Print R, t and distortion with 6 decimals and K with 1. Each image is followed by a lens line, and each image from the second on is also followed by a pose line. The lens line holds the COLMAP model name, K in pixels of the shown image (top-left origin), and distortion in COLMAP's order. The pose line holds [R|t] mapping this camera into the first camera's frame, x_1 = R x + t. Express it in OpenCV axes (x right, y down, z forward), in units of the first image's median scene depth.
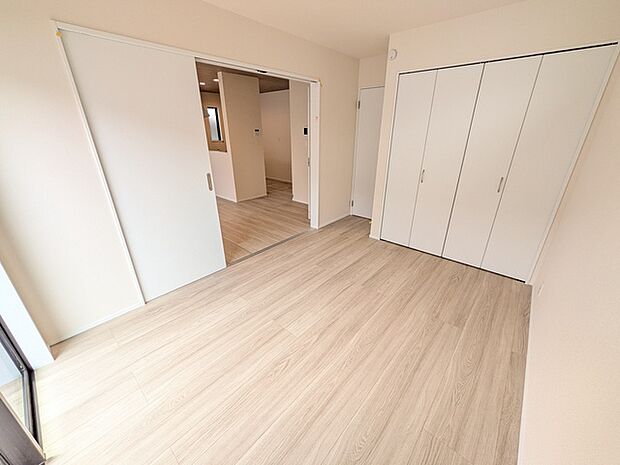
lens RADIAL K [[245.4, 0, 312.7], [0, 245.4, 232.5], [0, 0, 1]] dist [-0.001313, 0.000872]
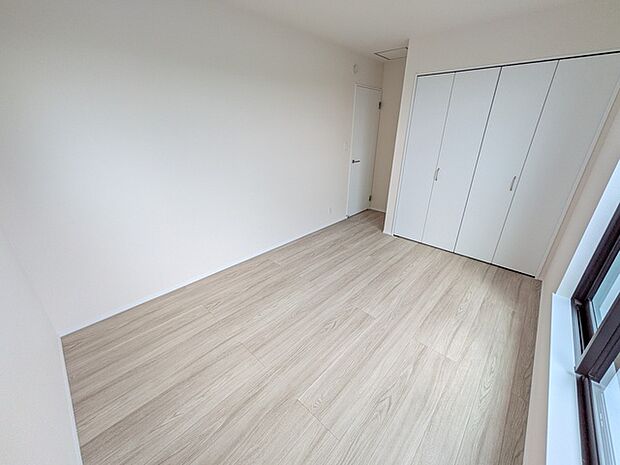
lens RADIAL K [[245.4, 0, 313.5], [0, 245.4, 234.3], [0, 0, 1]] dist [-0.001313, 0.000872]
pose [[0.999677, 0.017449, -0.018466, -0.176173], [-0.017290, 0.999812, 0.008761, 0.081211], [0.018615, -0.008439, 0.999791, -0.177332]]
